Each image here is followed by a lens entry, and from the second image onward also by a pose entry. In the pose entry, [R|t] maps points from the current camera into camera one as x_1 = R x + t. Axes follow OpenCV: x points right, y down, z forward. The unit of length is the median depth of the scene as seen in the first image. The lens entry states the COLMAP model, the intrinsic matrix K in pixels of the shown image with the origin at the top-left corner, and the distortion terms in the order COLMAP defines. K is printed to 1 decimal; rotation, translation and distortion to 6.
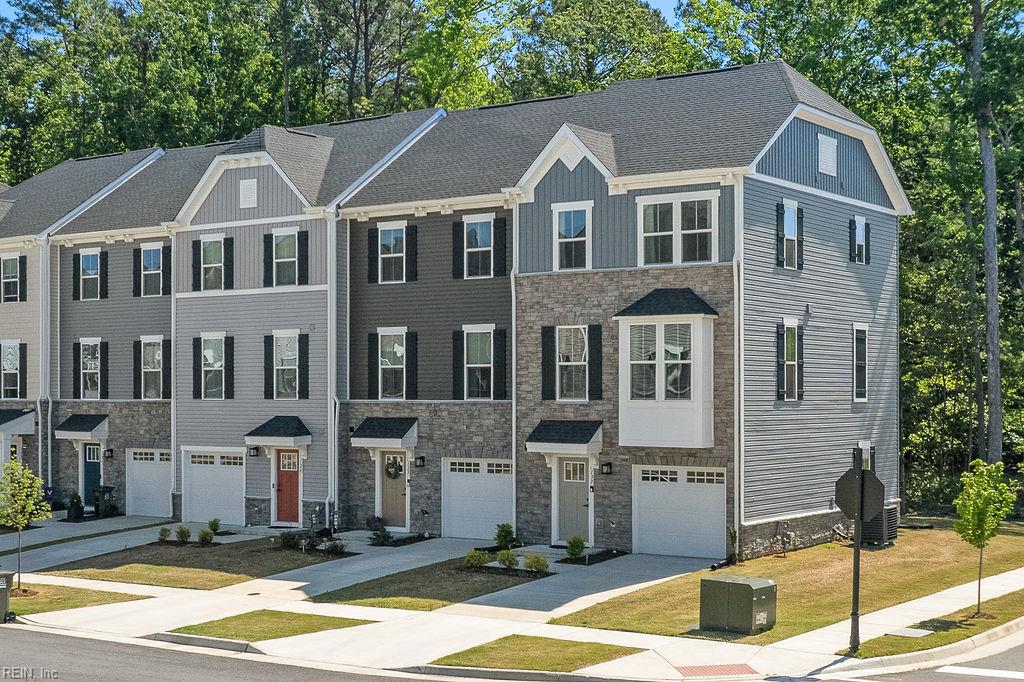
lens RADIAL K [[1535.6, 0, 512.0], [0, 1535.6, 341.0], [0, 0, 1]] dist [-0.051211, -0.085068]
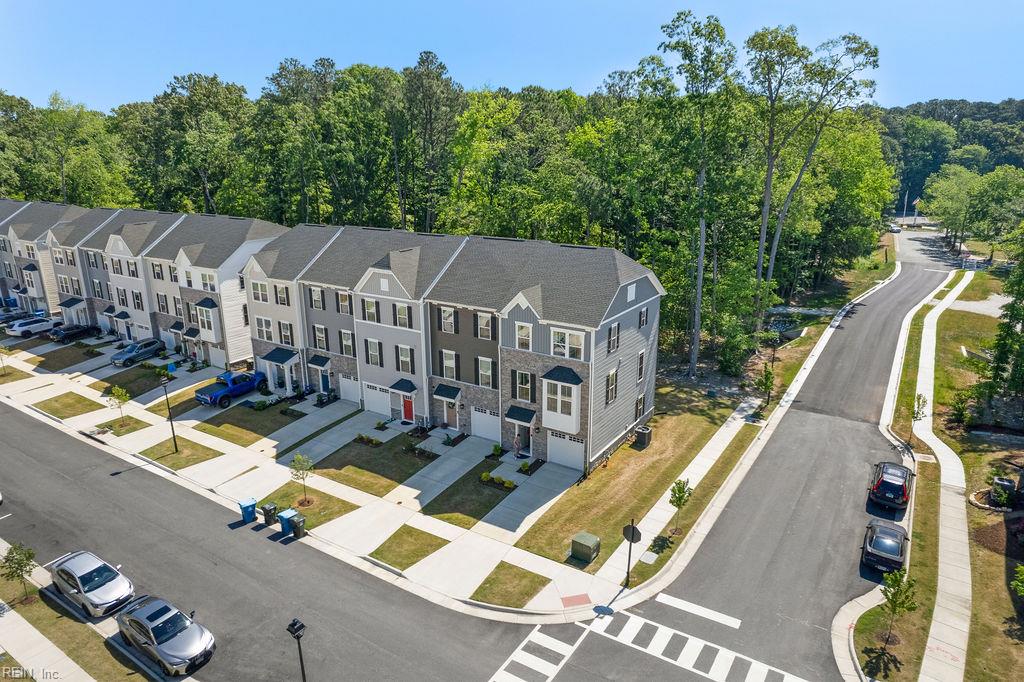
lens RADIAL K [[655.2, 0, 536.0], [0, 655.2, 339.8], [0, 0, 1]] dist [-0.047320, -0.000808]
pose [[0.998363, -0.009456, 0.056417, 0.000563], [-0.007409, 0.956560, 0.291441, -0.336940], [-0.056722, -0.291382, 0.954924, 0.018656]]
